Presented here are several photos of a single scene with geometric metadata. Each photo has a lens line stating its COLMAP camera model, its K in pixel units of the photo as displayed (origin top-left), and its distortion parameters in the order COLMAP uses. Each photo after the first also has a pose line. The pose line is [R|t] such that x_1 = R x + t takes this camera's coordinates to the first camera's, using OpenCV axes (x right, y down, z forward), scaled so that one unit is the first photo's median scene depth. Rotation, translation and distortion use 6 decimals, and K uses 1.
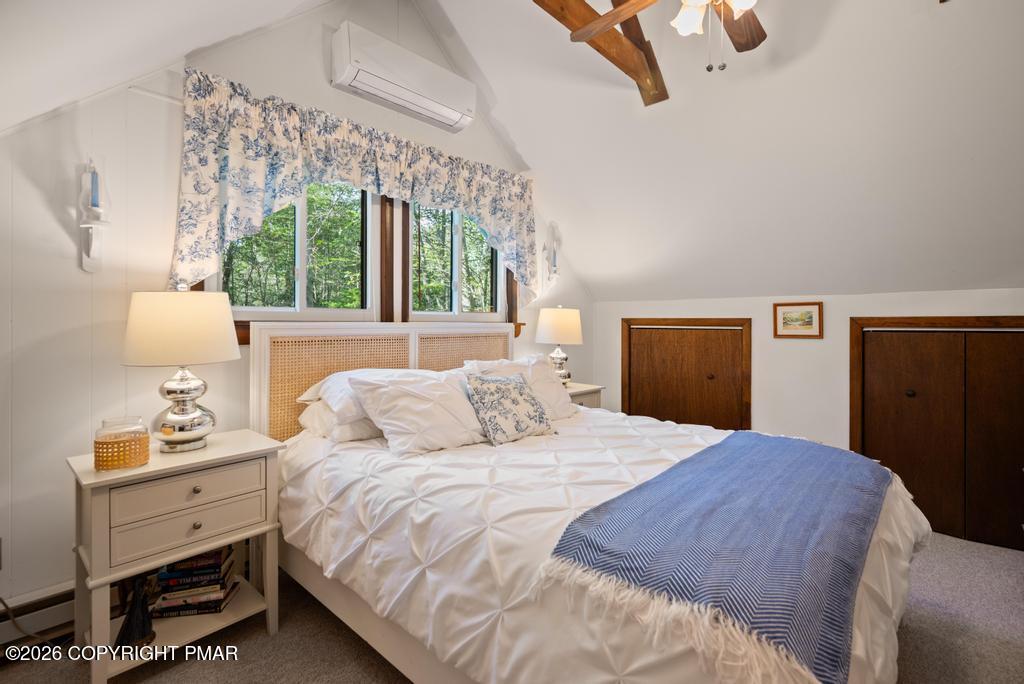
lens RADIAL K [[465.7, 0, 519.0], [0, 465.7, 332.4], [0, 0, 1]] dist [-0.001161, 0.000060]
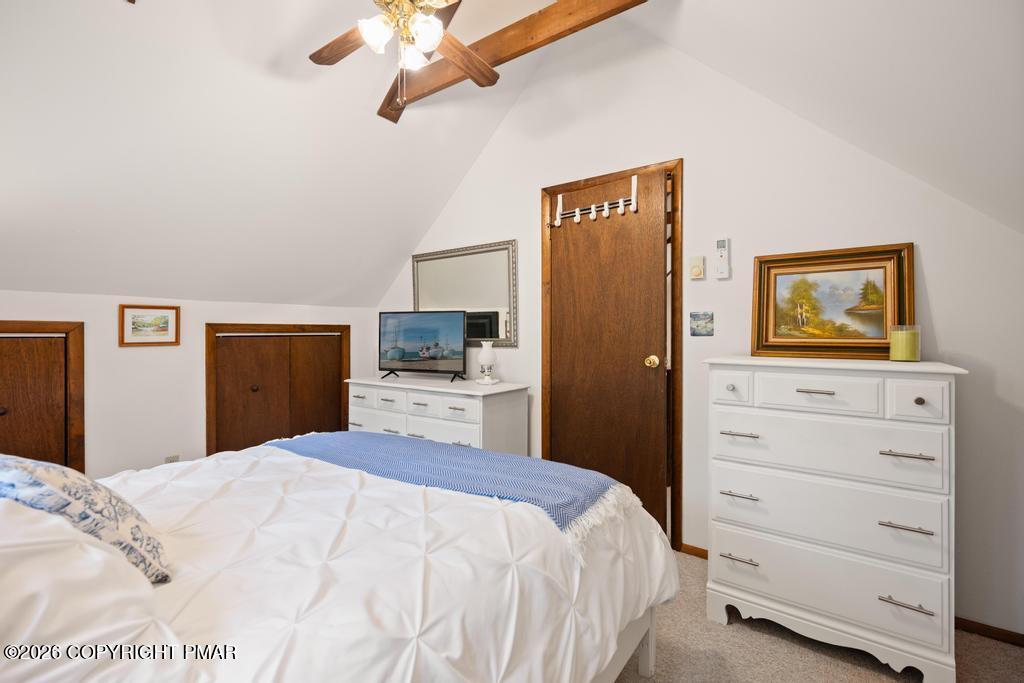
lens RADIAL K [[465.7, 0, 517.6], [0, 465.7, 334.4], [0, 0, 1]] dist [-0.001161, 0.000060]
pose [[-0.122480, -0.011072, 0.992409, -0.368658], [0.014353, 0.999813, 0.012926, -0.010794], [-0.992367, 0.015827, -0.122298, 0.431994]]
